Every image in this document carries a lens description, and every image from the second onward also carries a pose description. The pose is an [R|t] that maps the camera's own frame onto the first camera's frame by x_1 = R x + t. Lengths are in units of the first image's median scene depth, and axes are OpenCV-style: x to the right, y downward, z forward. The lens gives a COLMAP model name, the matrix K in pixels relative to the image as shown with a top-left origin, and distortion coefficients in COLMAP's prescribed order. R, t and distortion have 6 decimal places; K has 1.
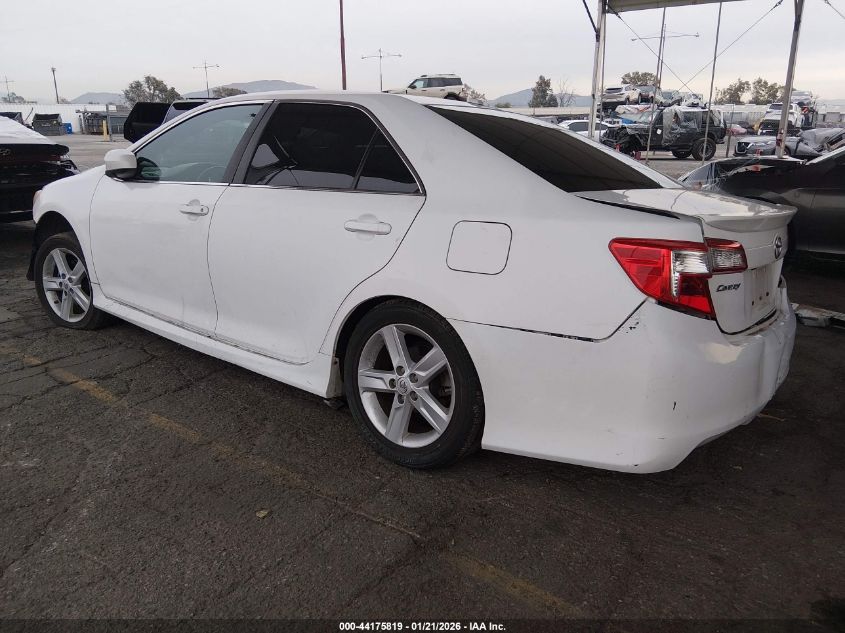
lens RADIAL K [[664.4, 0, 422.5], [0, 664.4, 316.5], [0, 0, 1]] dist [0.000281, -0.000736]
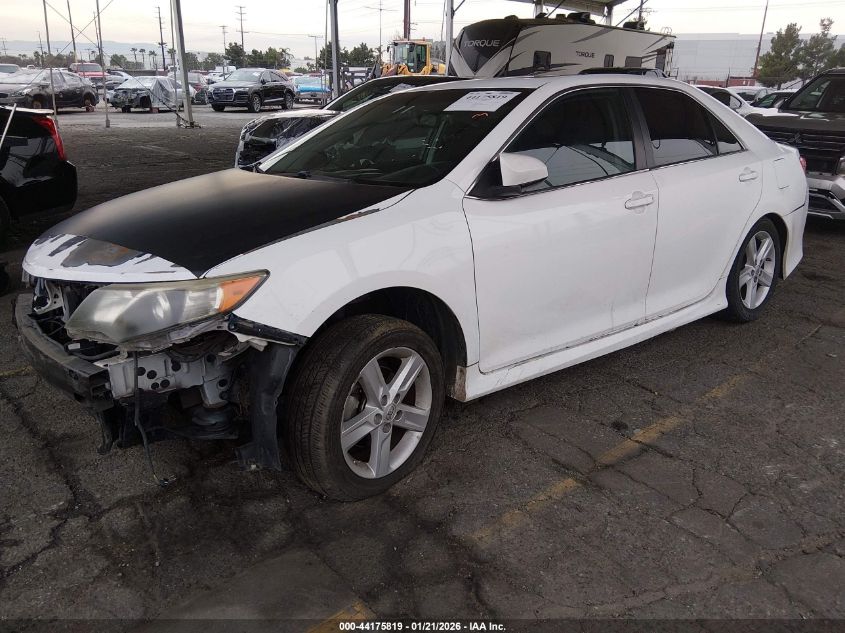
lens RADIAL K [[664.4, 0, 422.5], [0, 664.4, 316.5], [0, 0, 1]] dist [0.000281, -0.000736]
pose [[0.193418, -0.328614, 0.924447, -1.268819], [0.259029, 0.925912, 0.274939, -0.331856], [-0.946305, 0.186280, 0.264209, 1.007499]]
